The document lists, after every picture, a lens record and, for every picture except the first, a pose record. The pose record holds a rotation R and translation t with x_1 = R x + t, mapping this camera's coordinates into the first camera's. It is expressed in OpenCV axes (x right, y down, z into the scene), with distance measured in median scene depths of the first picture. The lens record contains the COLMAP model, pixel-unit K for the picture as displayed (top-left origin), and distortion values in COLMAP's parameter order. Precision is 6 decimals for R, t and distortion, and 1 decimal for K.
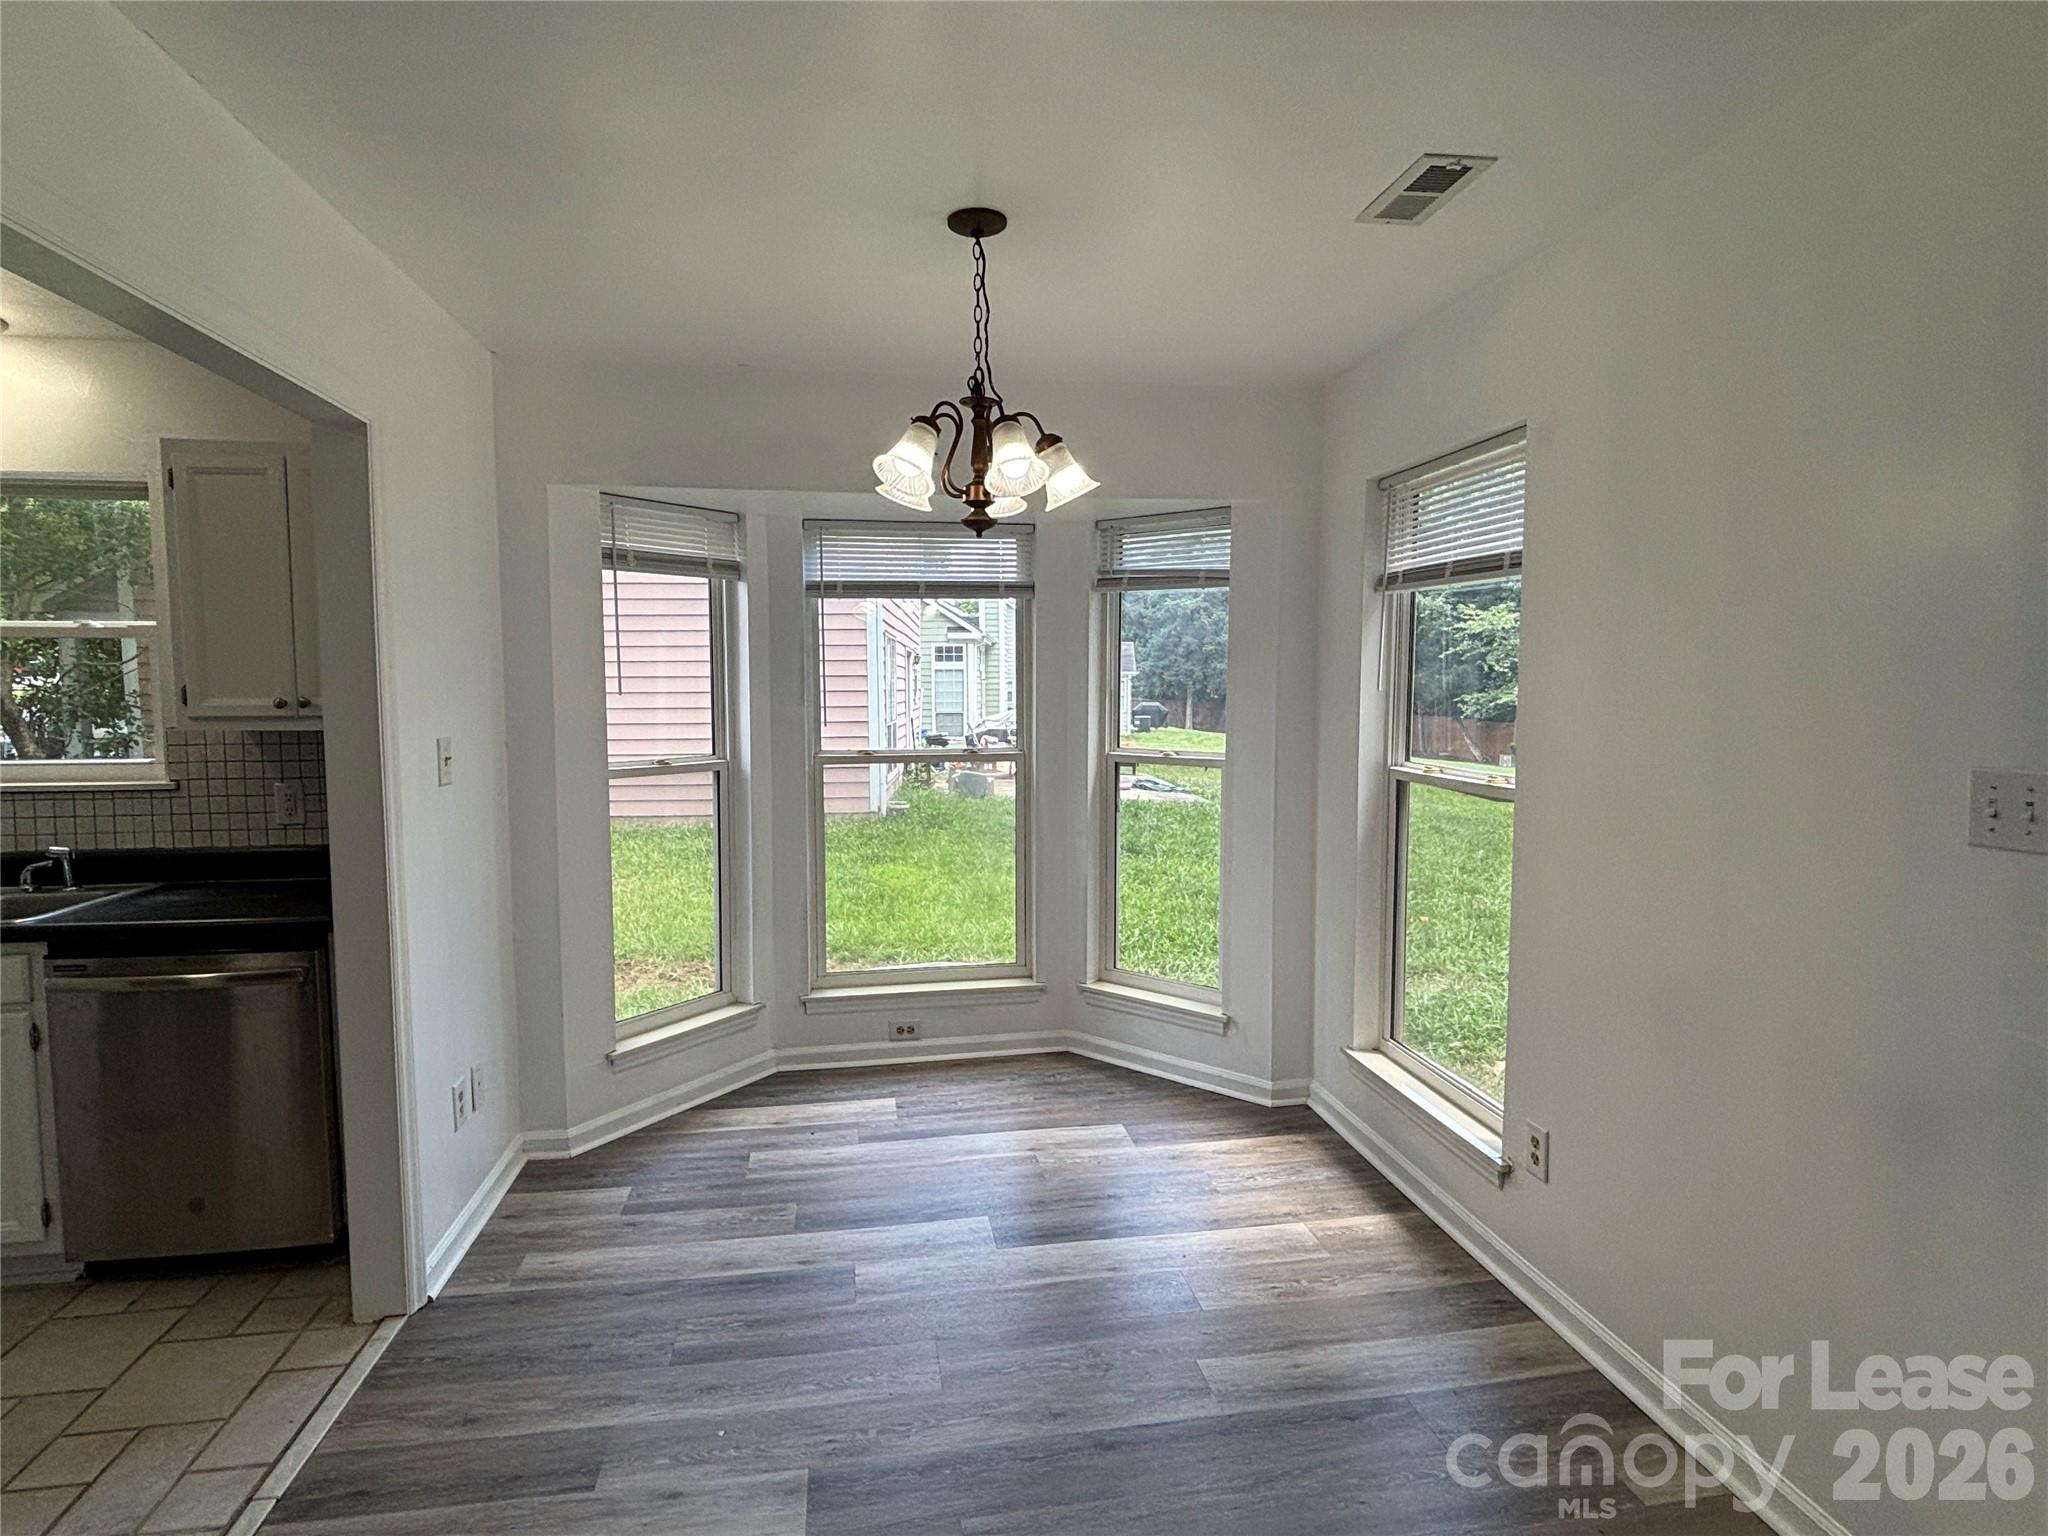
lens RADIAL K [[1073.2, 0, 1024.0], [0, 1073.2, 768.0], [0, 0, 1]] dist [-0.001050, 0.001013]
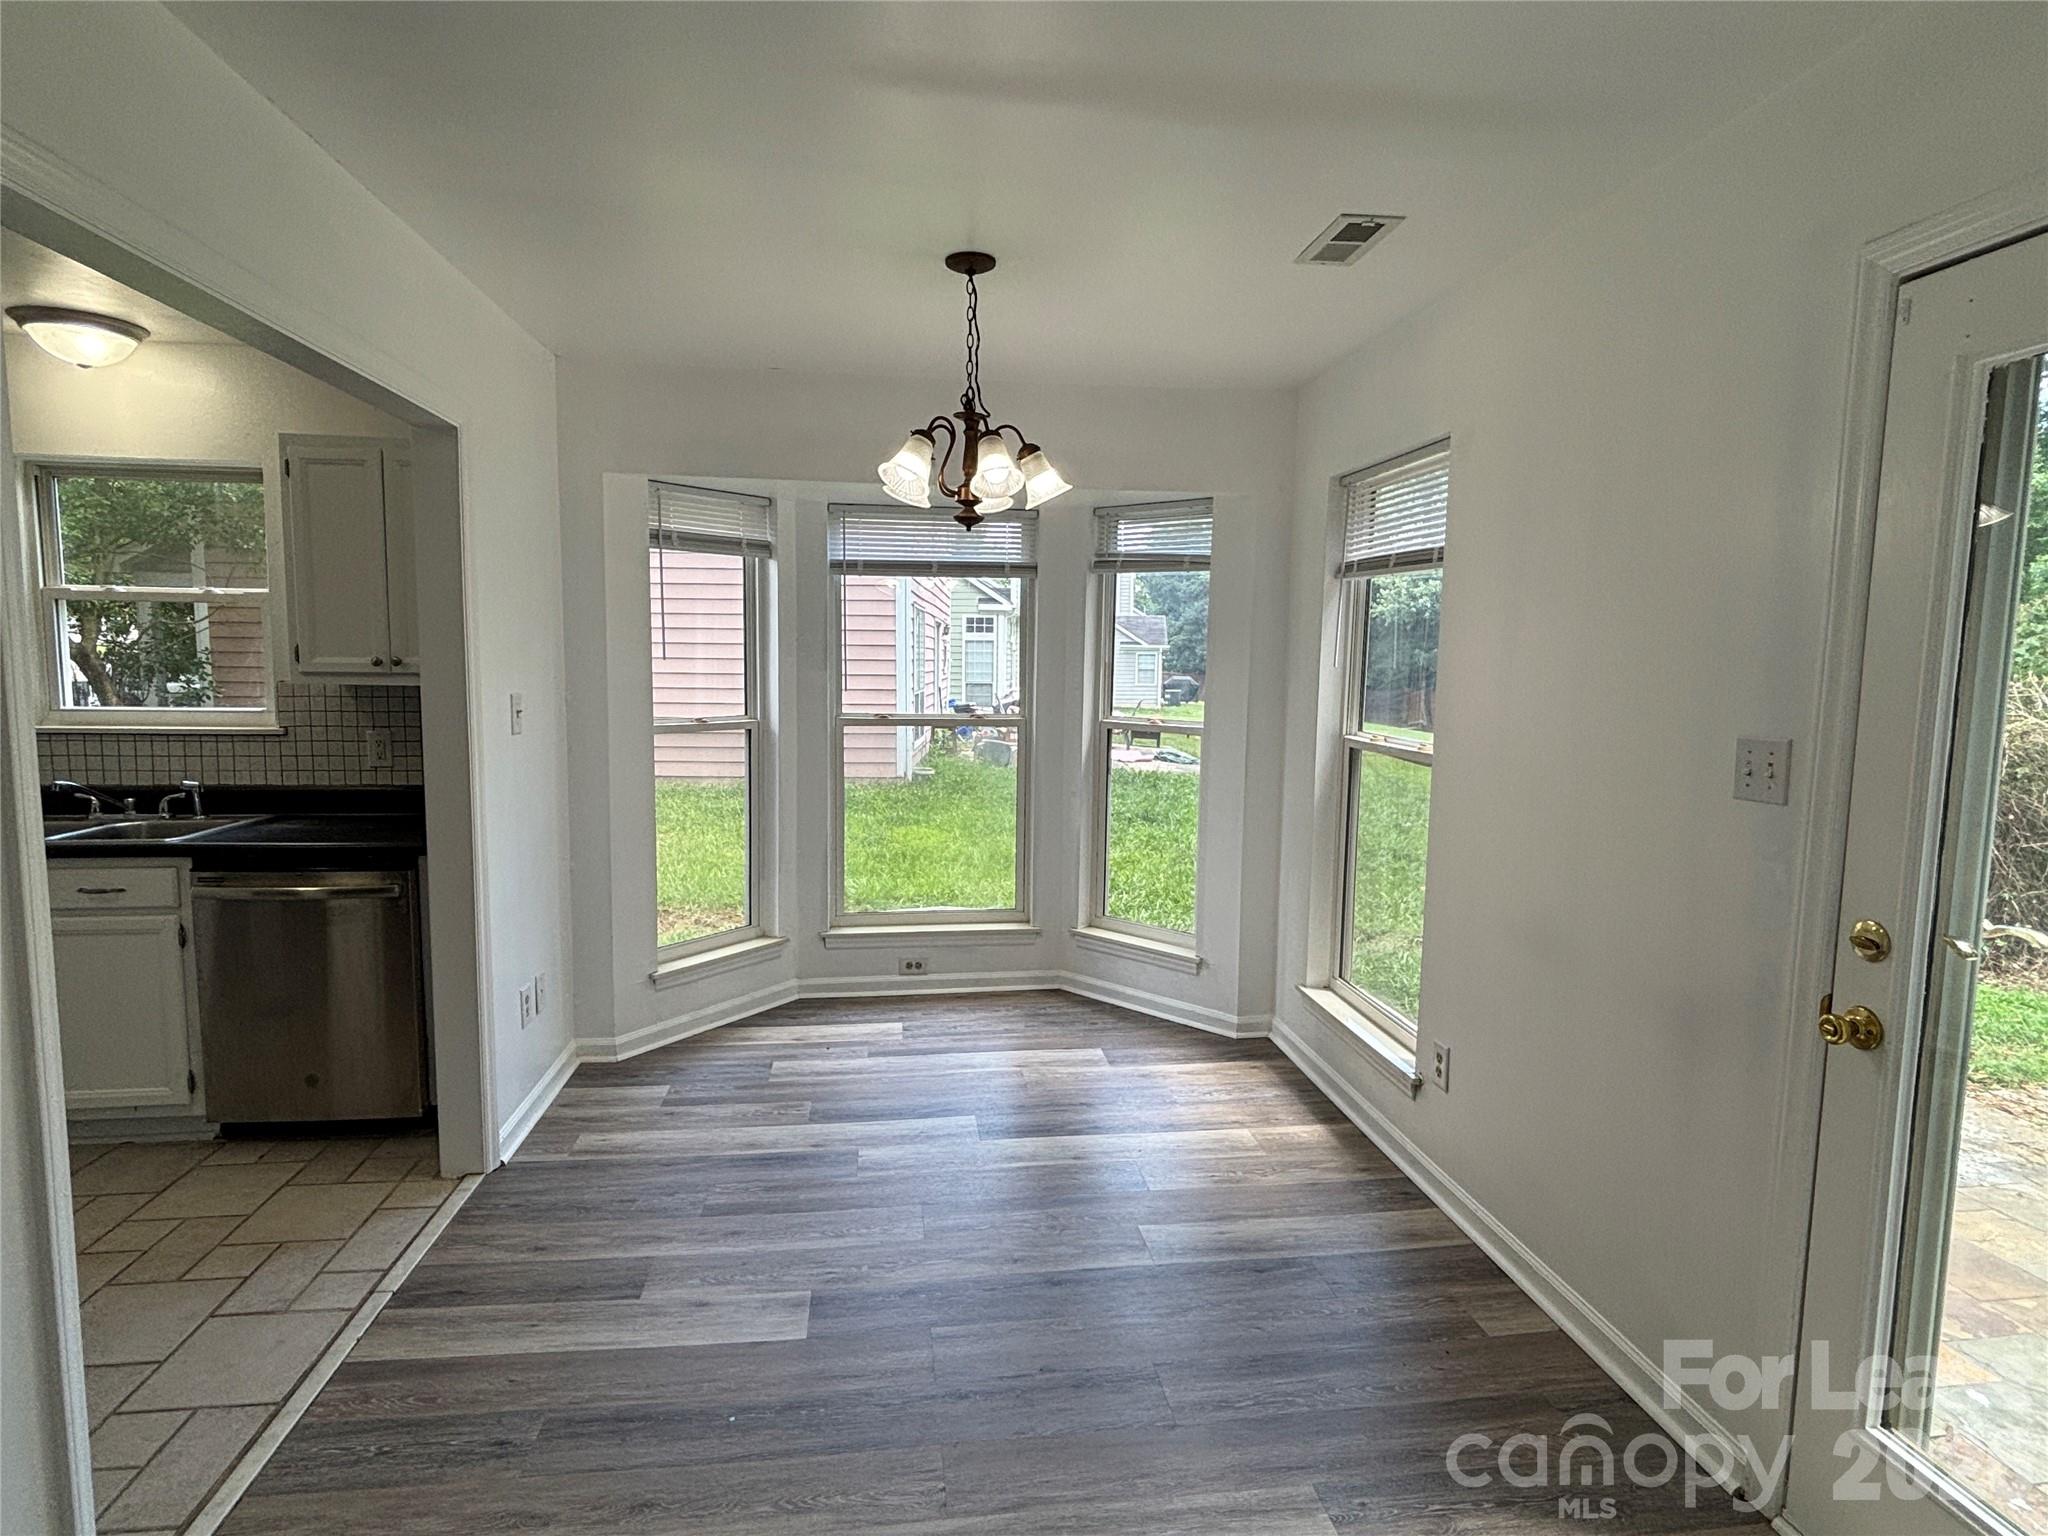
lens RADIAL K [[1065.5, 0, 1024.0], [0, 1065.5, 768.0], [0, 0, 1]] dist [0.019820, -0.030213]
pose [[0.999384, 0.019958, -0.028858, 0.044220], [-0.019178, 0.999450, 0.027070, 0.009858], [0.029382, -0.026500, 0.999217, -0.136273]]
